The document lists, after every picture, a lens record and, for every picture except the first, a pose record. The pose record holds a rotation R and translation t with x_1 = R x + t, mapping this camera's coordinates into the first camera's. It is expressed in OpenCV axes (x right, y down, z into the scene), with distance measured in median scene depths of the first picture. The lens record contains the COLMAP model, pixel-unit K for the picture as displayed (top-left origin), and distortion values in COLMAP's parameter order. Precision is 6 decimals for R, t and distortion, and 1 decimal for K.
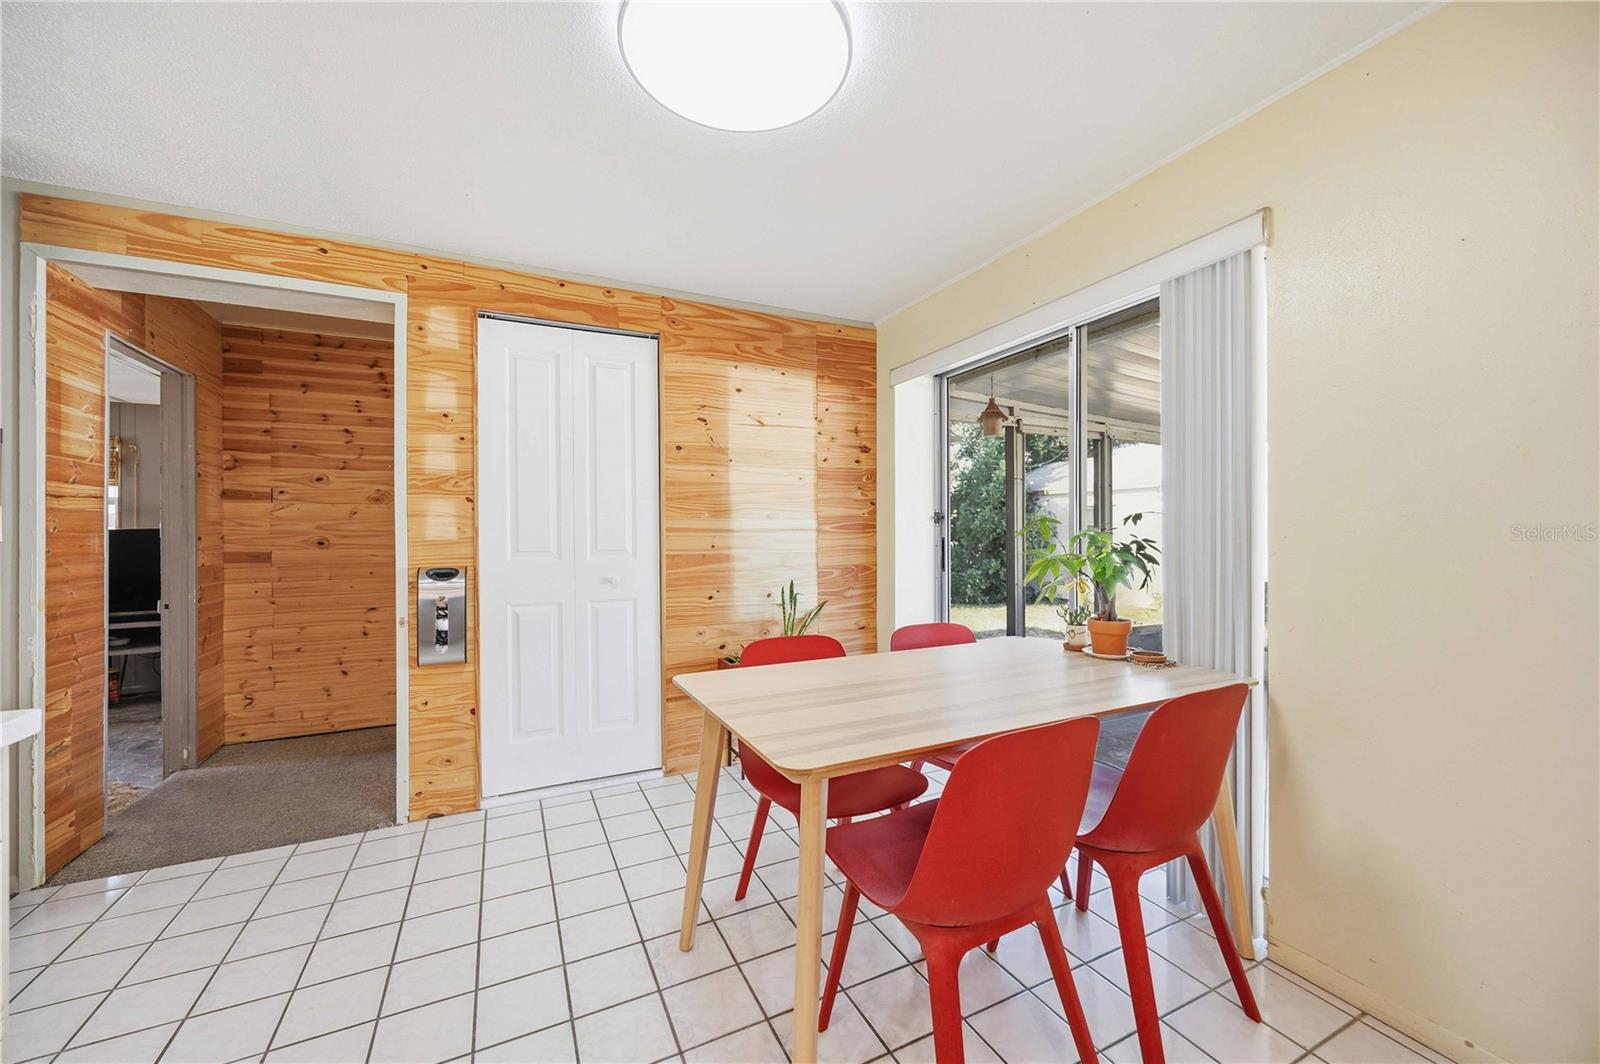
lens RADIAL K [[616.7, 0, 796.0], [0, 616.7, 531.7], [0, 0, 1]] dist [-0.005824, 0.000237]
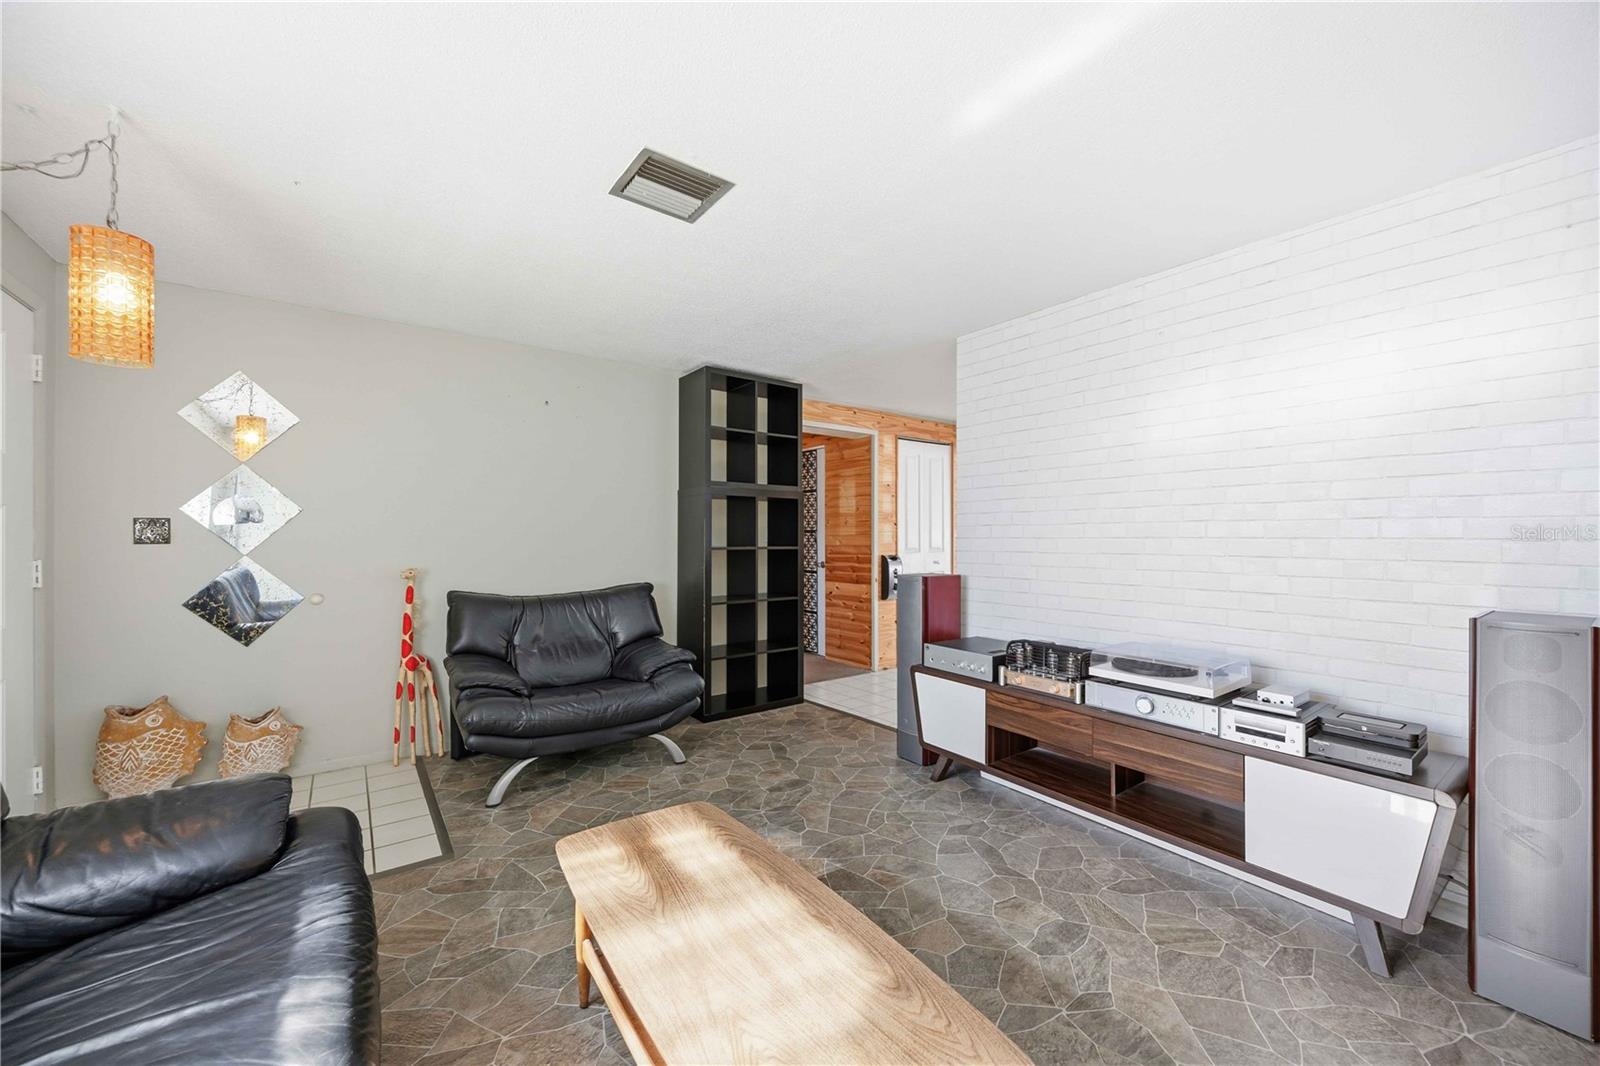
lens RADIAL K [[616.7, 0, 795.5], [0, 616.7, 532.2], [0, 0, 1]] dist [-0.005824, 0.000237]
pose [[0.983548, 0.006631, 0.180523, -1.129394], [-0.006357, 0.999978, -0.002094, -0.015656], [-0.180533, 0.000912, 0.983569, -0.948029]]
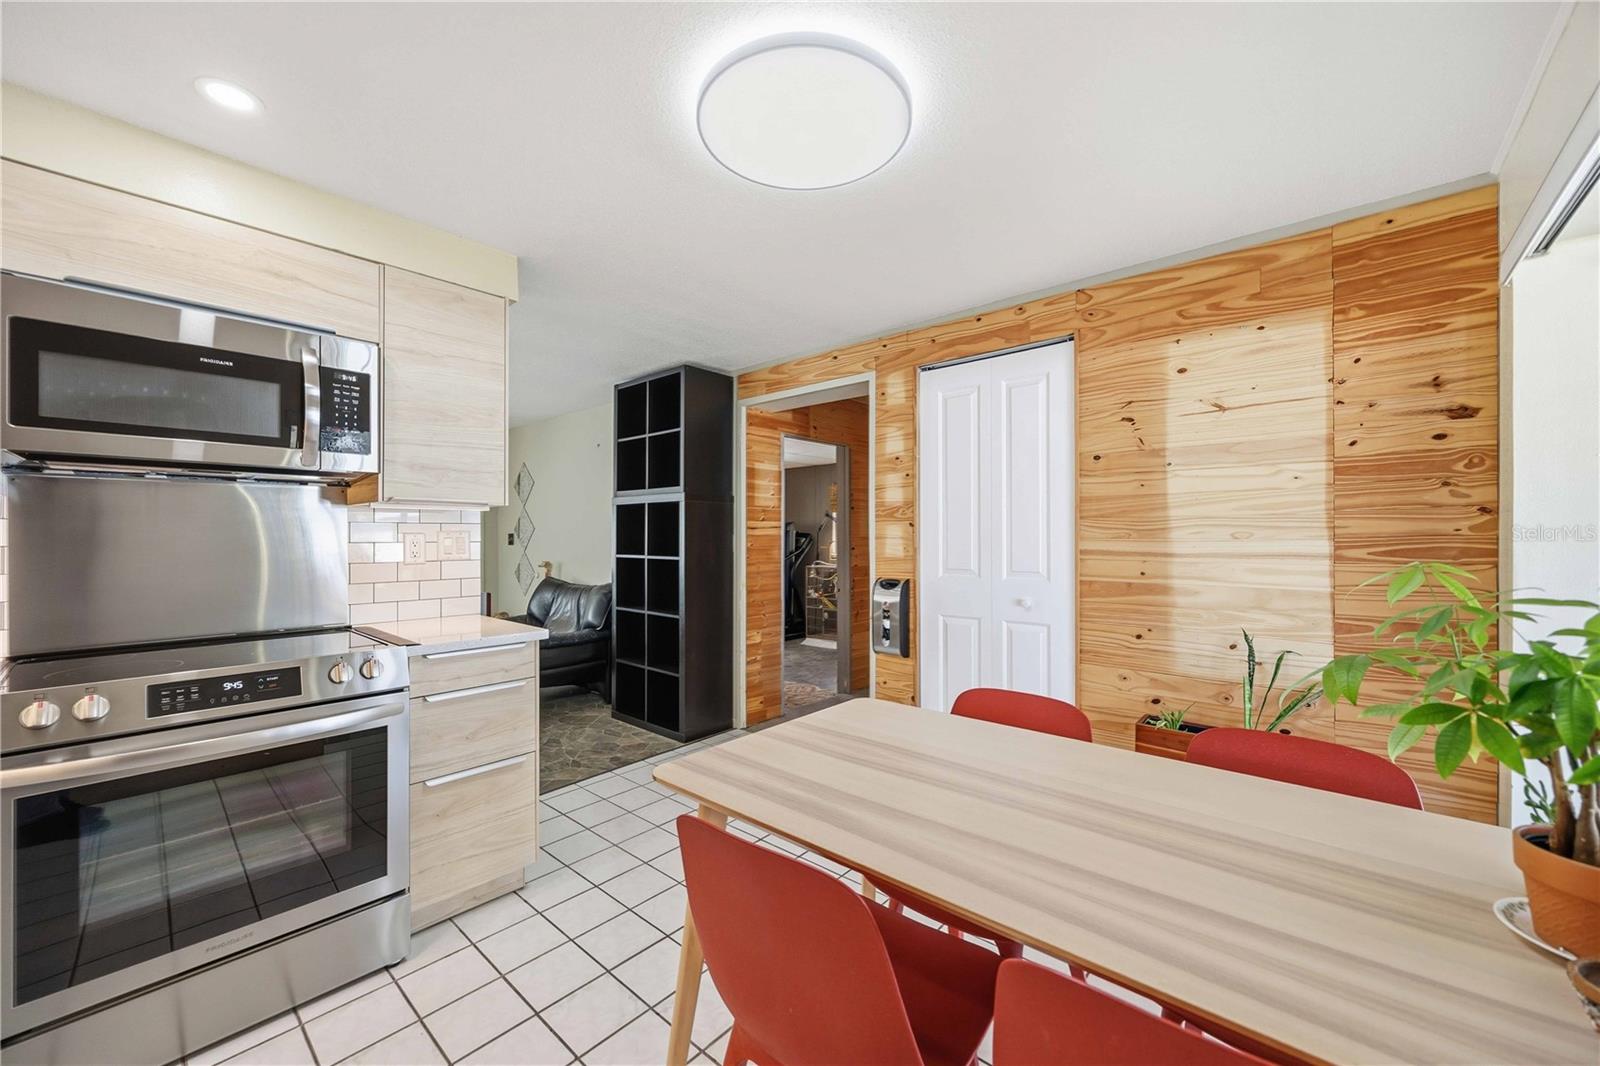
lens RADIAL K [[616.7, 0, 816.7], [0, 616.7, 536.5], [0, 0, 1]] dist [-0.005824, 0.000237]
pose [[0.396262, 0.005161, -0.918123, 0.461528], [0.001420, 0.999980, 0.006233, -0.032381], [0.918136, -0.003774, 0.396247, 0.305889]]
